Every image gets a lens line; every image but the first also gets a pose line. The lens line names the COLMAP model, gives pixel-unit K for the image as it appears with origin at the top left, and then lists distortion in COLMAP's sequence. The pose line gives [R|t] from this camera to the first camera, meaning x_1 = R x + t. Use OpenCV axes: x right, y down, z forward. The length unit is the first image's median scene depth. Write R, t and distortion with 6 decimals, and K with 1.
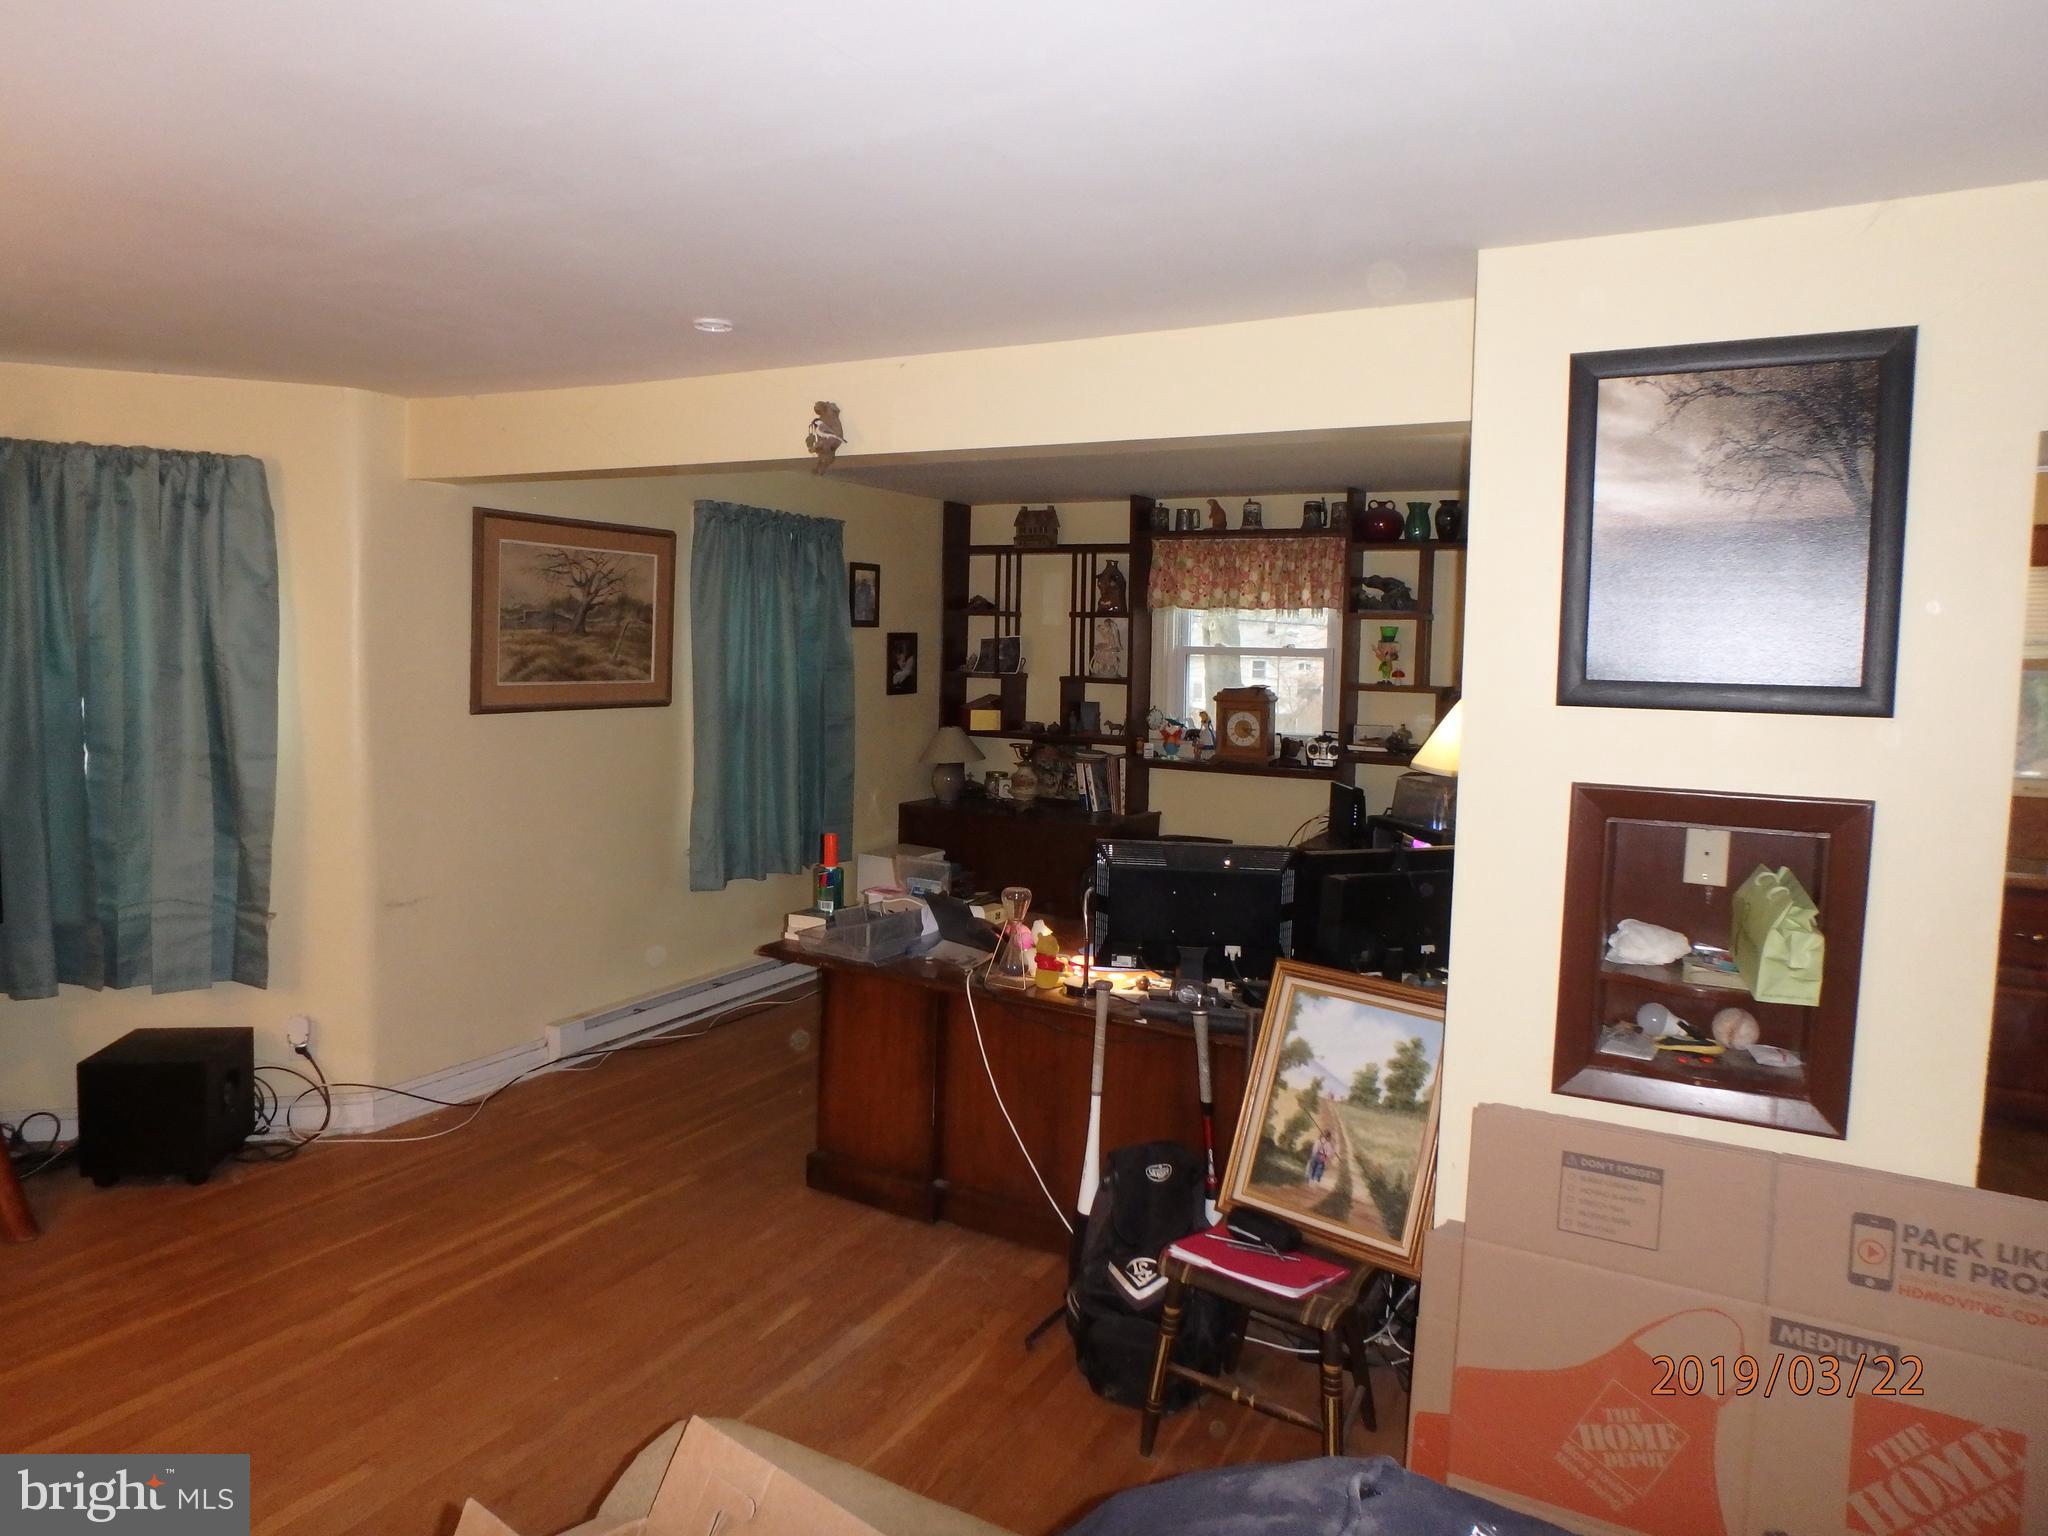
lens RADIAL K [[1313.3, 0, 1023.1], [0, 1313.3, 720.9], [0, 0, 1]] dist [-0.003599, -0.000060]
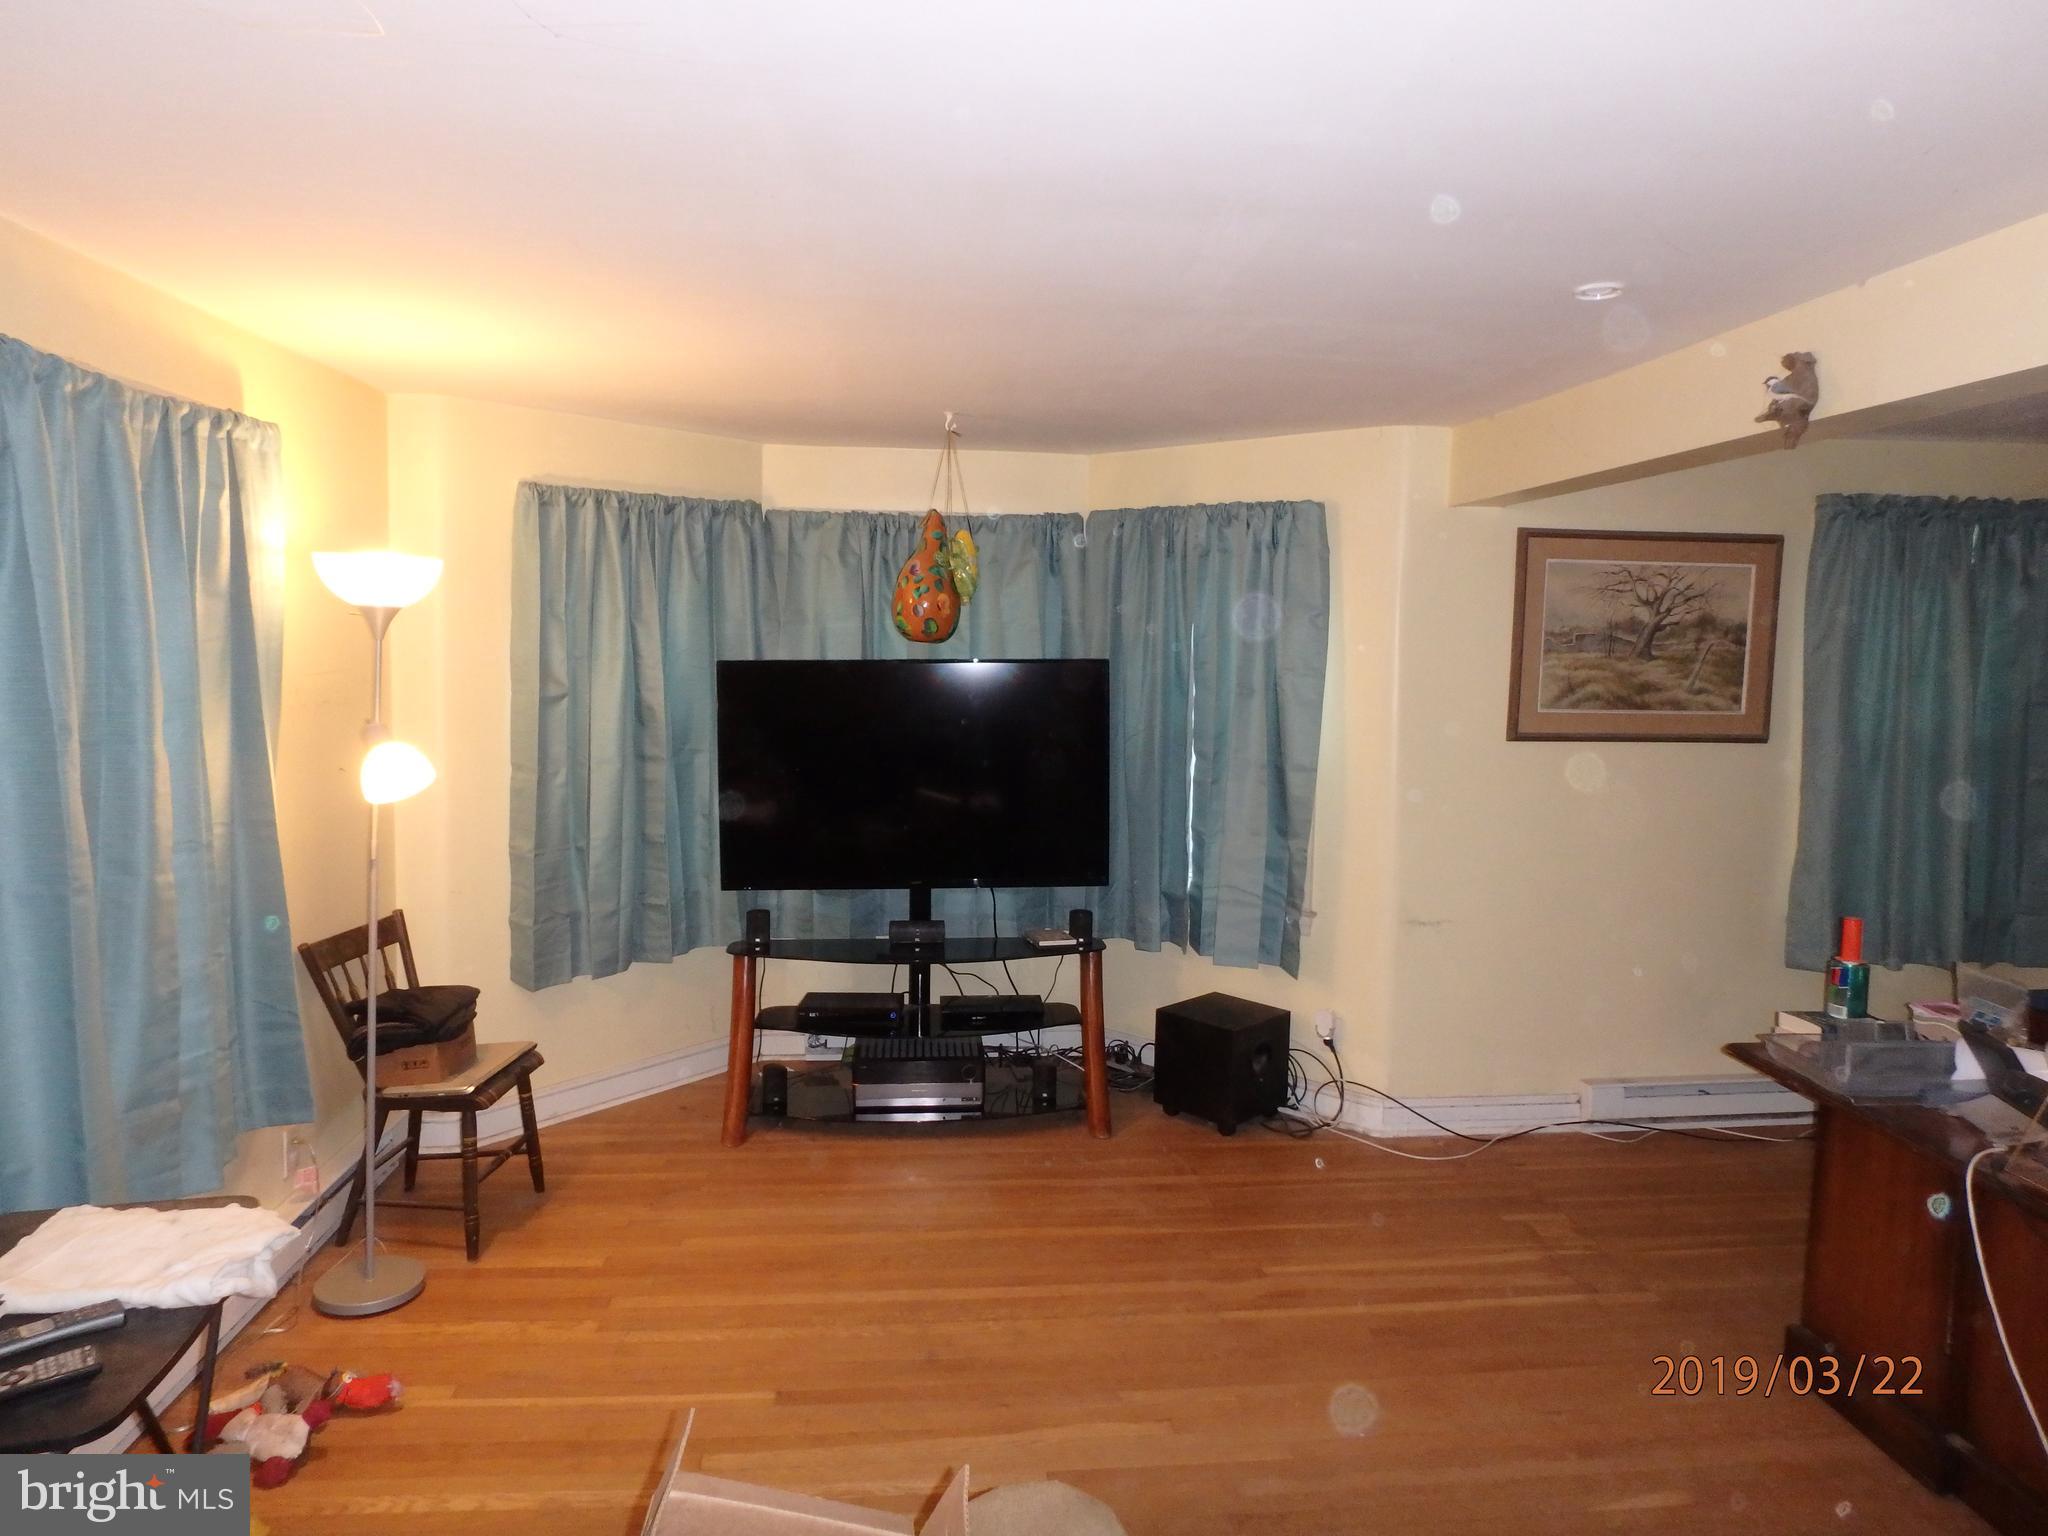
lens RADIAL K [[1313.3, 0, 1023.1], [0, 1313.3, 720.9], [0, 0, 1]] dist [-0.003599, -0.000060]
pose [[0.575486, 0.032460, -0.817167, 0.183402], [-0.049742, 0.998751, 0.004642, -0.007127], [0.816297, 0.037976, 0.576382, 0.157647]]
